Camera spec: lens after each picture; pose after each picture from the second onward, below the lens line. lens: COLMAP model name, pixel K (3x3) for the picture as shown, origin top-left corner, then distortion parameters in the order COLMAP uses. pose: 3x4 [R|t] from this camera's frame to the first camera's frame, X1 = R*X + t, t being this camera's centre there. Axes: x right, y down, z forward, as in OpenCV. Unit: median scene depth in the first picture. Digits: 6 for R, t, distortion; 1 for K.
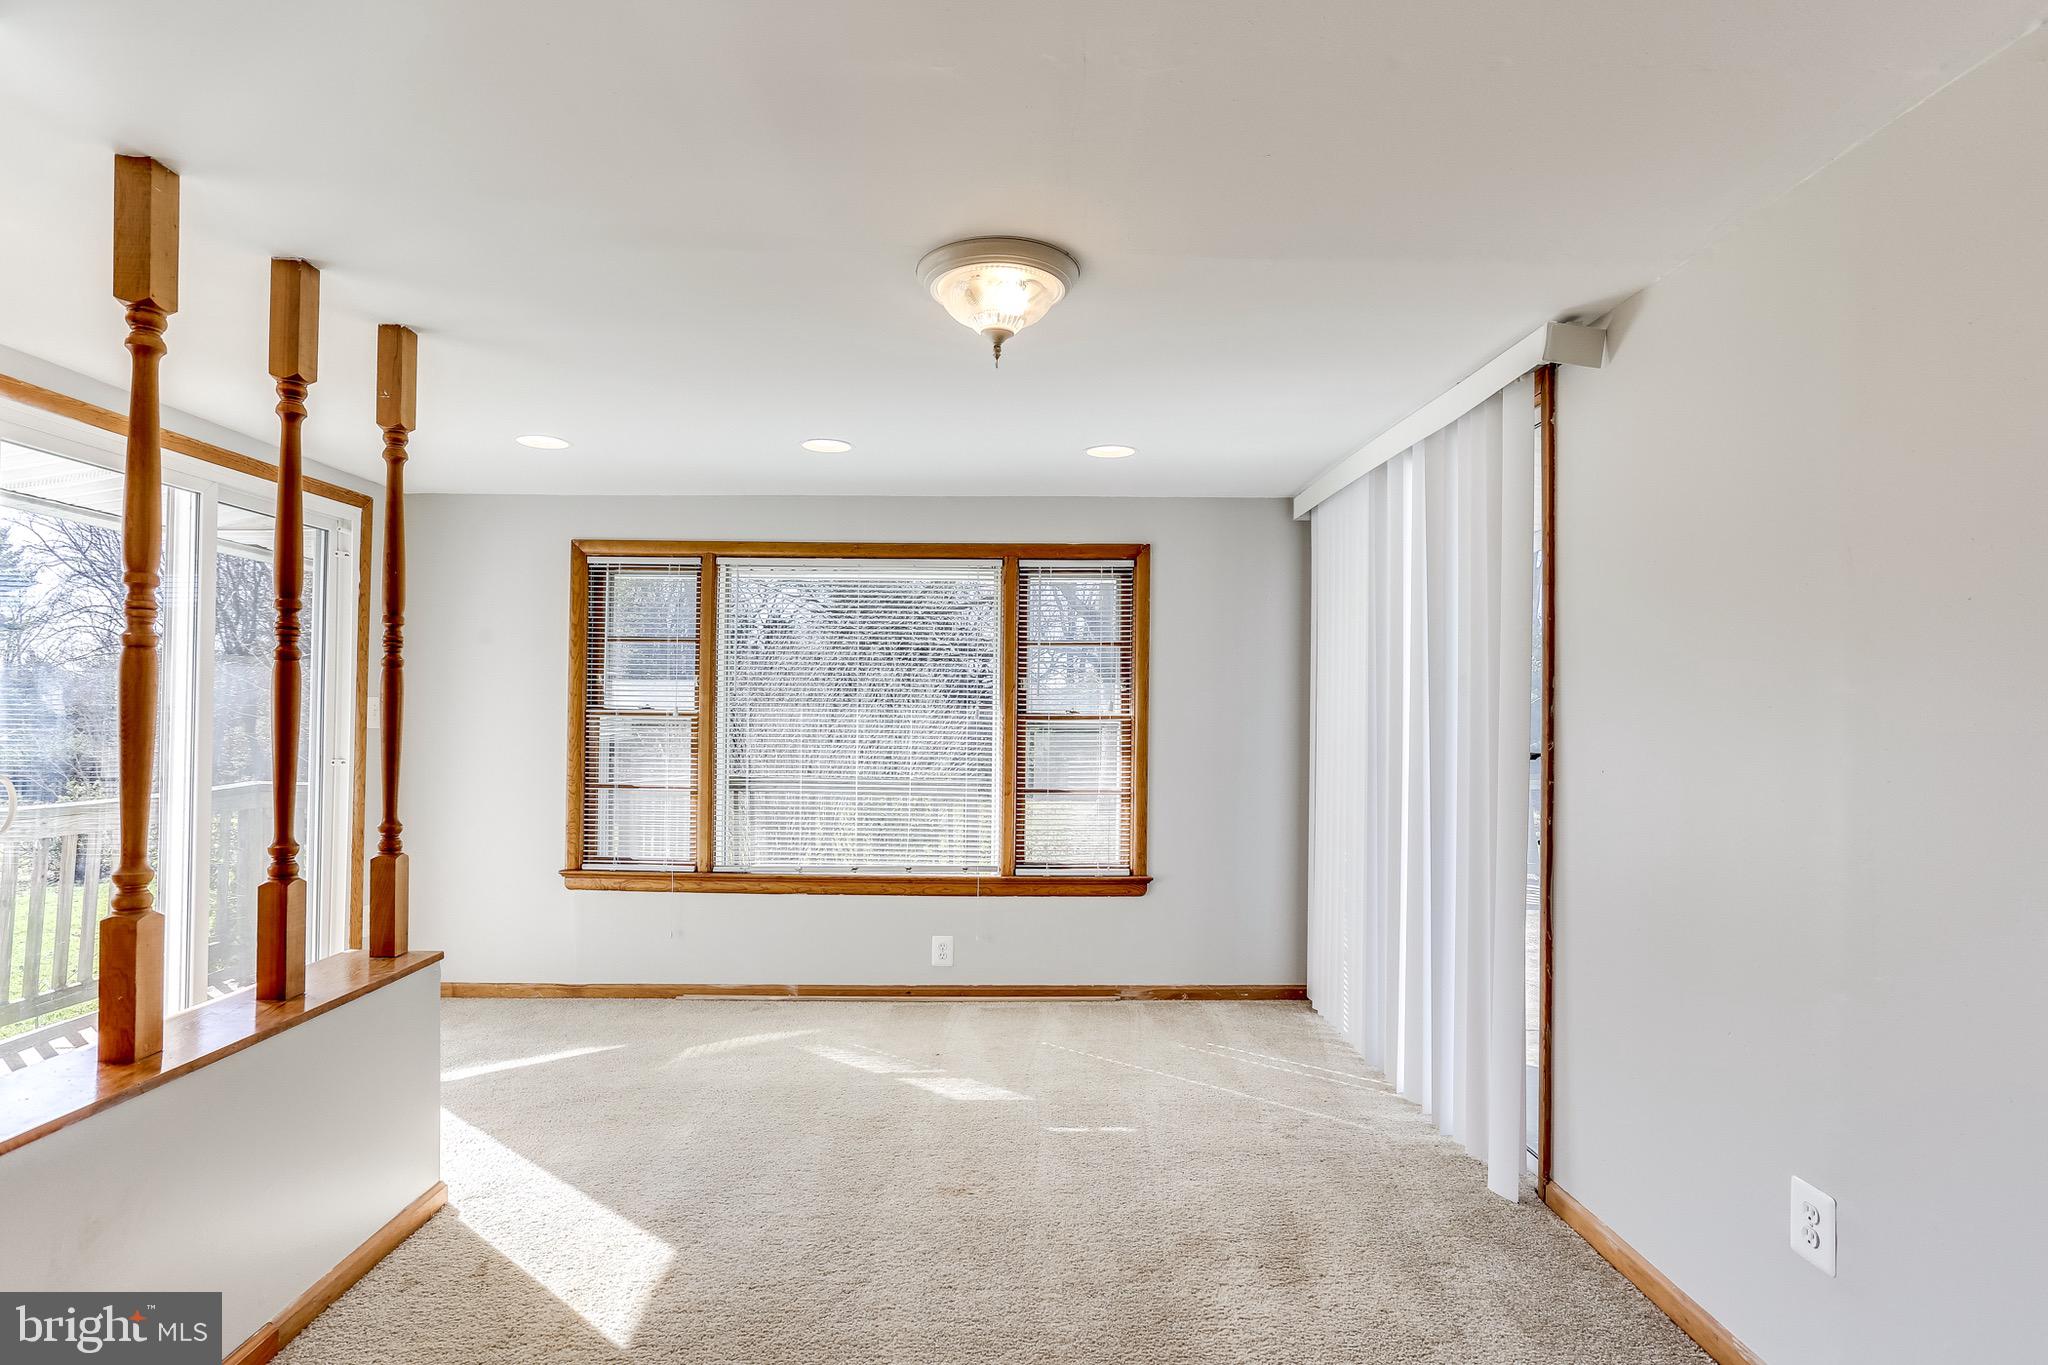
lens RADIAL K [[997.9, 0, 1026.3], [0, 997.9, 694.9], [0, 0, 1]] dist [-0.027442, 0.004282]
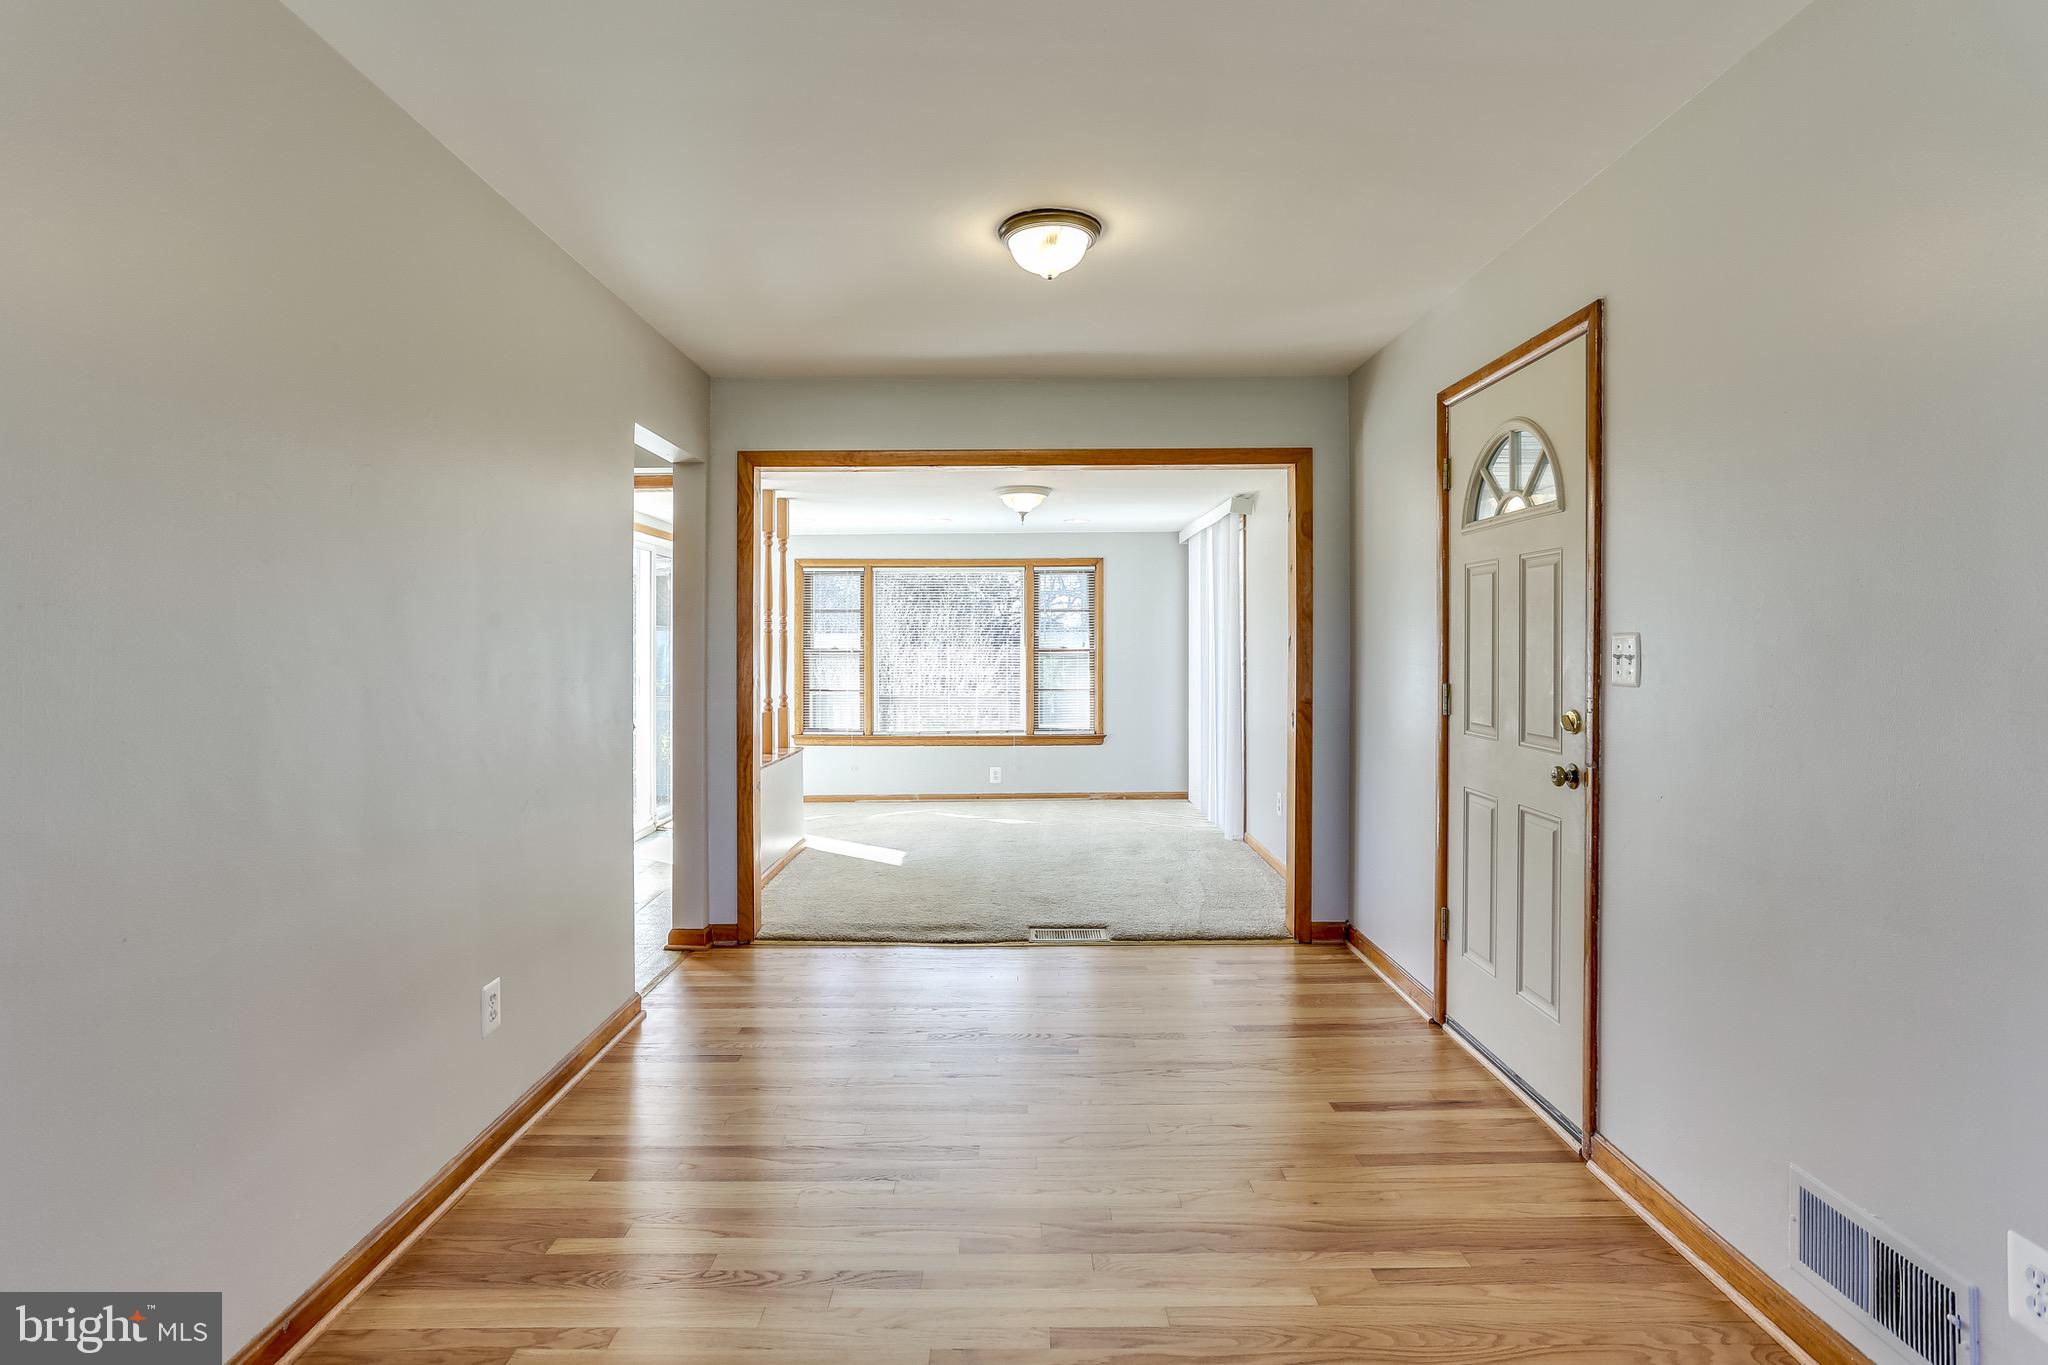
lens RADIAL K [[997.9, 0, 1015.6], [0, 997.9, 653.1], [0, 0, 1]] dist [-0.027442, 0.004282]
pose [[0.999337, -0.012406, -0.034237, 0.020917], [0.012994, 0.999771, 0.017012, -0.005275], [0.034018, -0.017445, 0.999269, -0.874737]]
